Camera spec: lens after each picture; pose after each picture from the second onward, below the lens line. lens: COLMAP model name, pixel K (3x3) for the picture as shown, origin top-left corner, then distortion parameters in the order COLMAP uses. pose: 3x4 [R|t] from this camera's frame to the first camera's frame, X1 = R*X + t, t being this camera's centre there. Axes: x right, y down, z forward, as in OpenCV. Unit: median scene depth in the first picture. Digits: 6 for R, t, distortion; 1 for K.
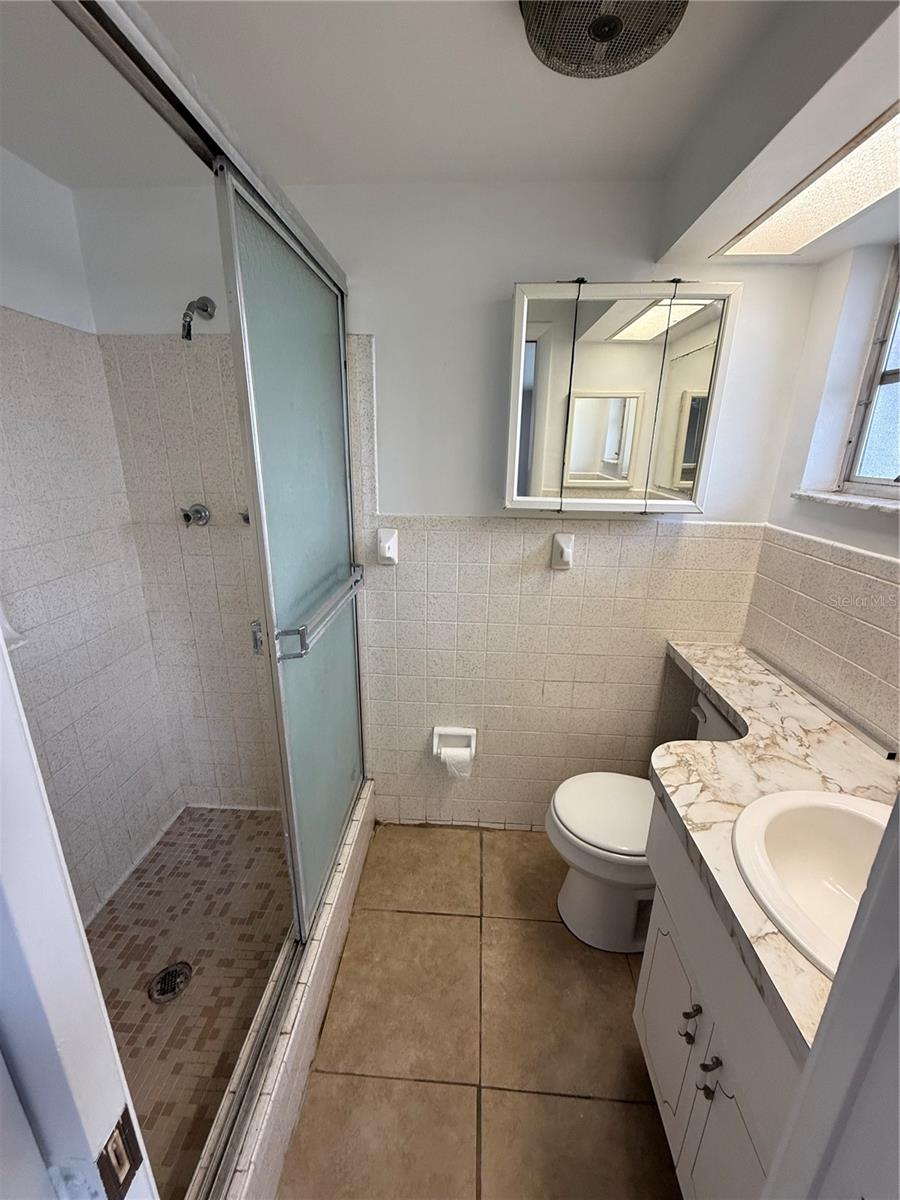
lens RADIAL K [[476.9, 0, 450.4], [0, 476.9, 596.1], [0, 0, 1]] dist [-0.000864, -0.000344]
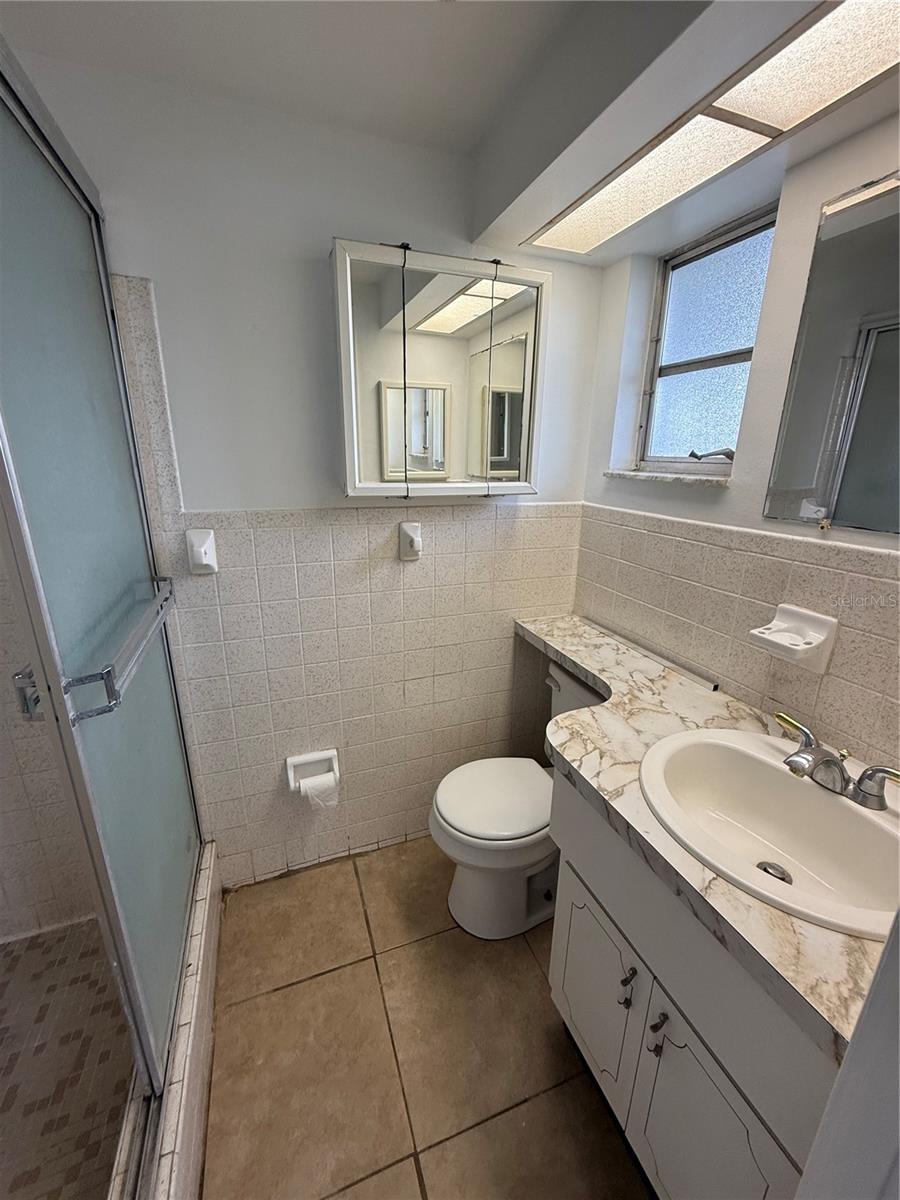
lens RADIAL K [[476.9, 0, 450.4], [0, 476.9, 596.1], [0, 0, 1]] dist [-0.000864, -0.000344]
pose [[0.914734, -0.119494, 0.385984, -0.074780], [0.120991, 0.992442, 0.020510, 0.004743], [-0.385517, 0.027940, 0.922278, 0.112017]]
